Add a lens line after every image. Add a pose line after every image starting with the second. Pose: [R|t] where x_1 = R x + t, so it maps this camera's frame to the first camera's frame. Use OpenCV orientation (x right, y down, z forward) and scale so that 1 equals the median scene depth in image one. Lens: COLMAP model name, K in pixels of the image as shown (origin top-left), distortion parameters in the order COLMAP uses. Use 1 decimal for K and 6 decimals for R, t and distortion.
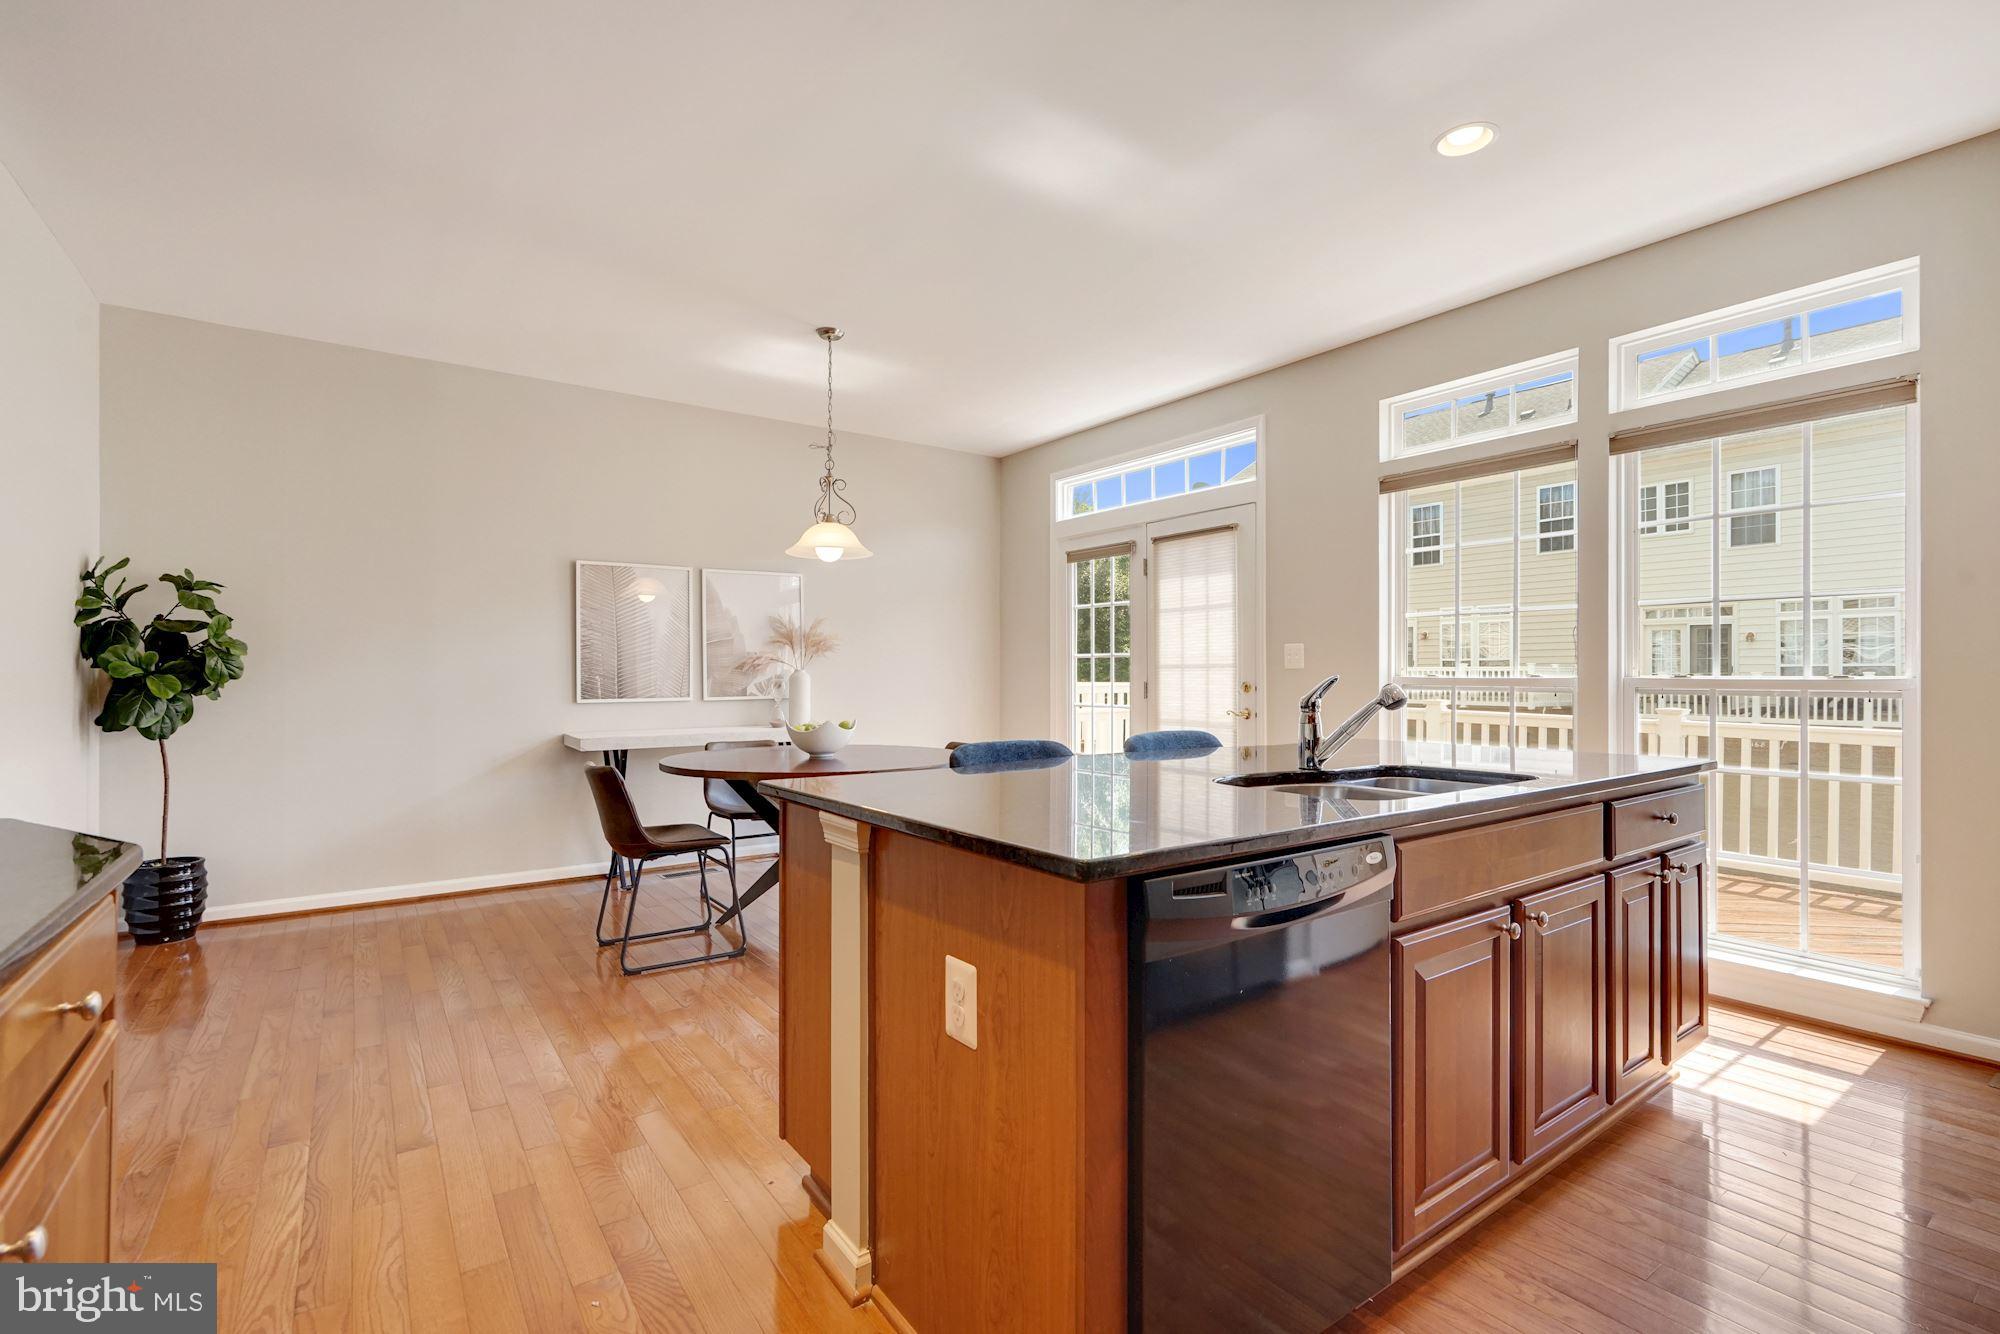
lens RADIAL K [[908.9, 0, 993.0], [0, 908.9, 675.5], [0, 0, 1]] dist [-0.011359, 0.004992]
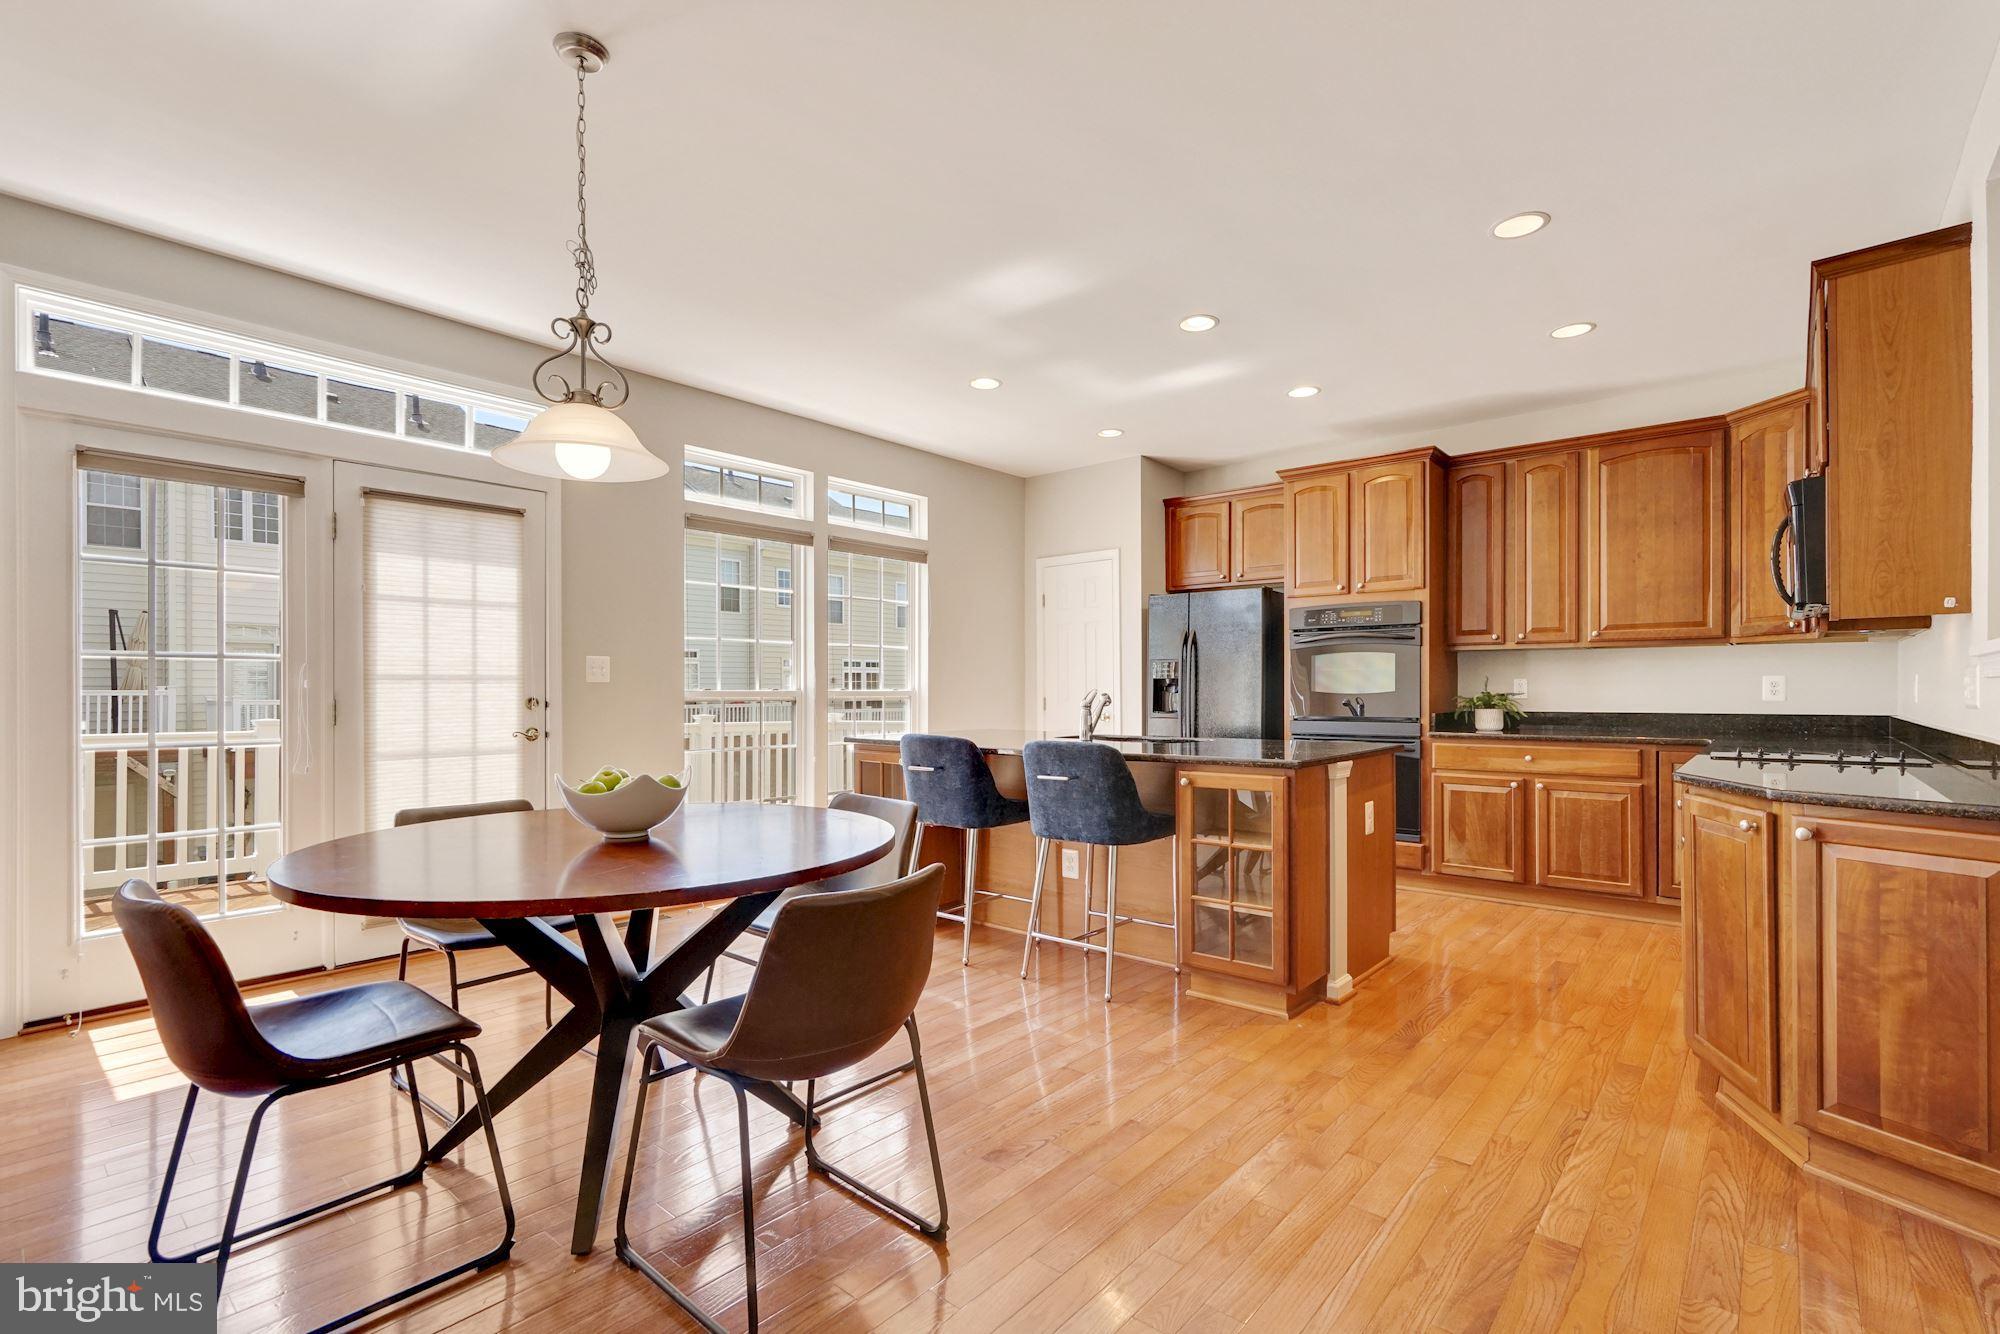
lens RADIAL K [[908.9, 0, 1015.6], [0, 908.9, 686.8], [0, 0, 1]] dist [-0.011359, 0.004992]
pose [[-0.250039, 0.000765, 0.968236, -0.667187], [0.001042, 0.999999, -0.000521, -0.001984], [-0.968235, 0.000878, -0.250039, 0.770818]]
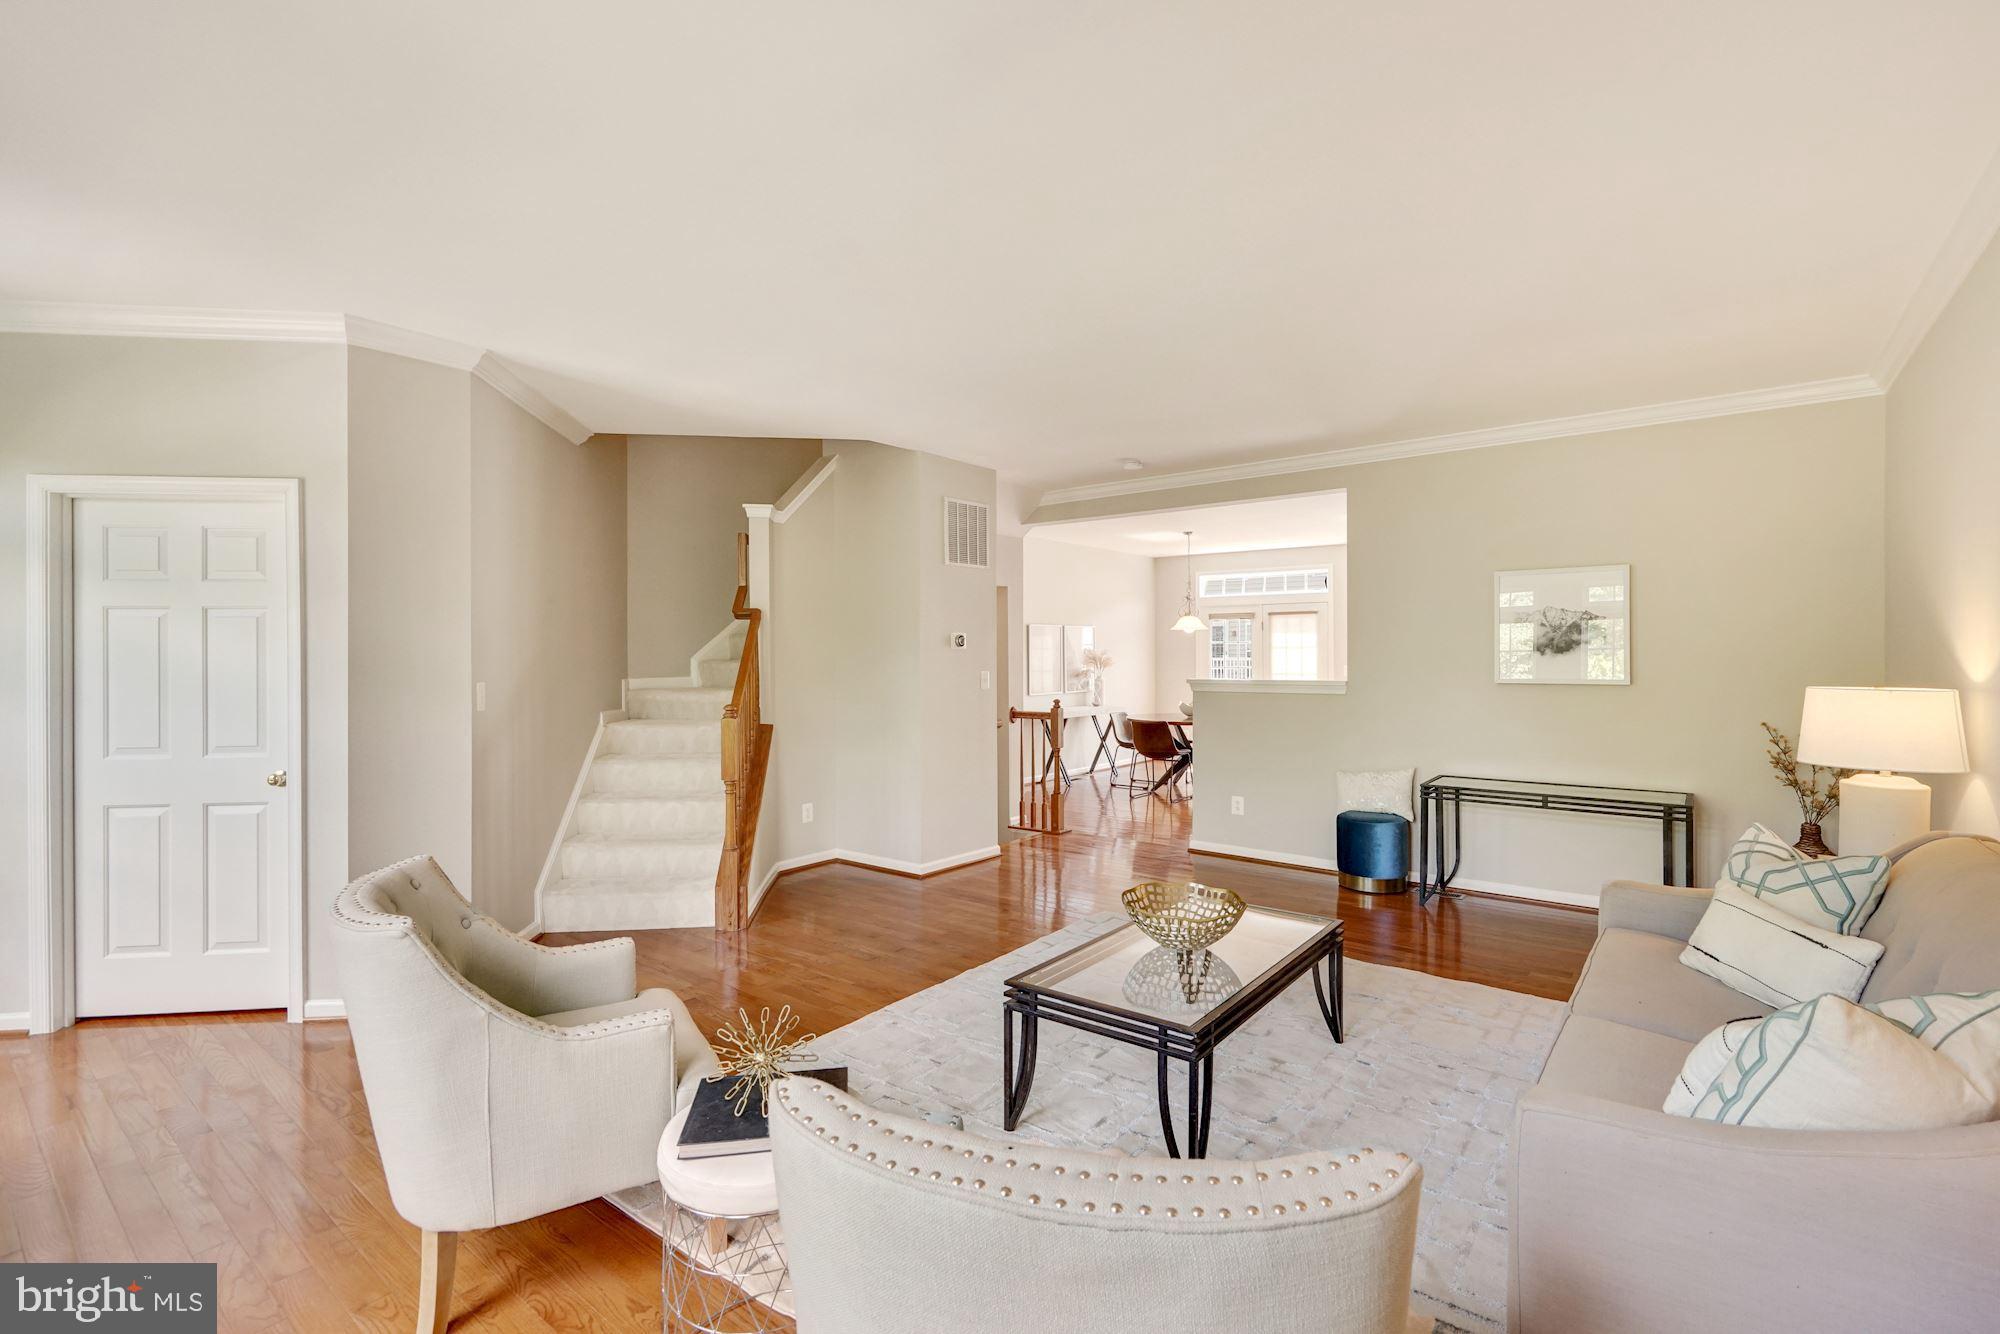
lens RADIAL K [[908.9, 0, 998.0], [0, 908.9, 656.4], [0, 0, 1]] dist [-0.011359, 0.004992]
pose [[0.960964, -0.004708, 0.276634, -1.115041], [0.004217, 0.999988, 0.002368, -0.063673], [-0.276642, -0.001109, 0.960972, -0.936144]]
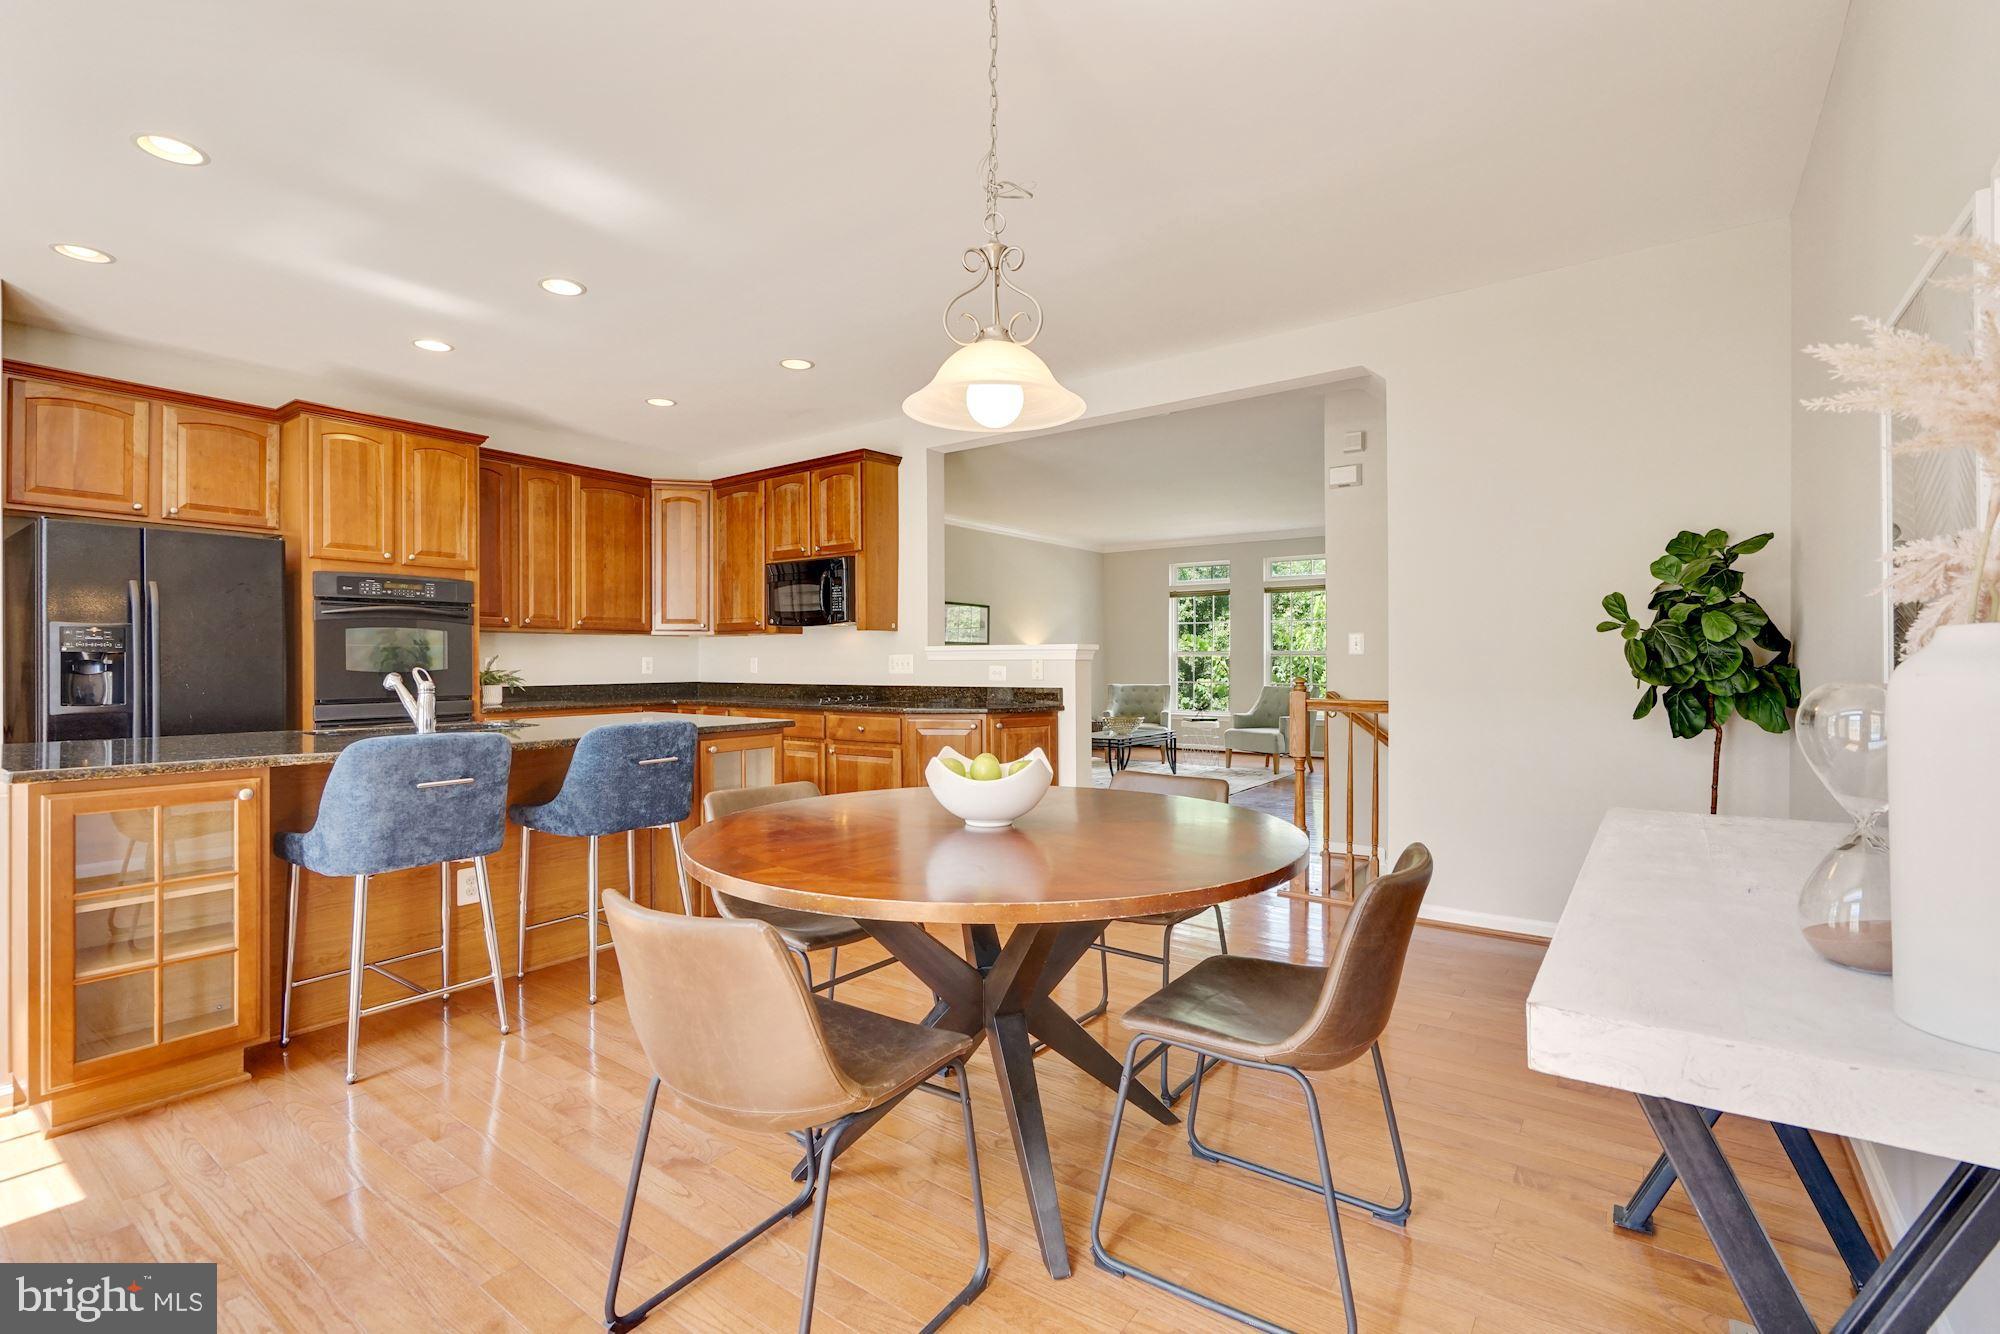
lens RADIAL K [[908.9, 0, 993.8], [0, 908.9, 669.4], [0, 0, 1]] dist [-0.011359, 0.004992]
pose [[-0.948598, 0.002836, -0.316472, -0.013488], [0.001319, 0.999987, 0.005006, -0.000880], [0.316482, 0.004331, -0.948589, 1.276164]]
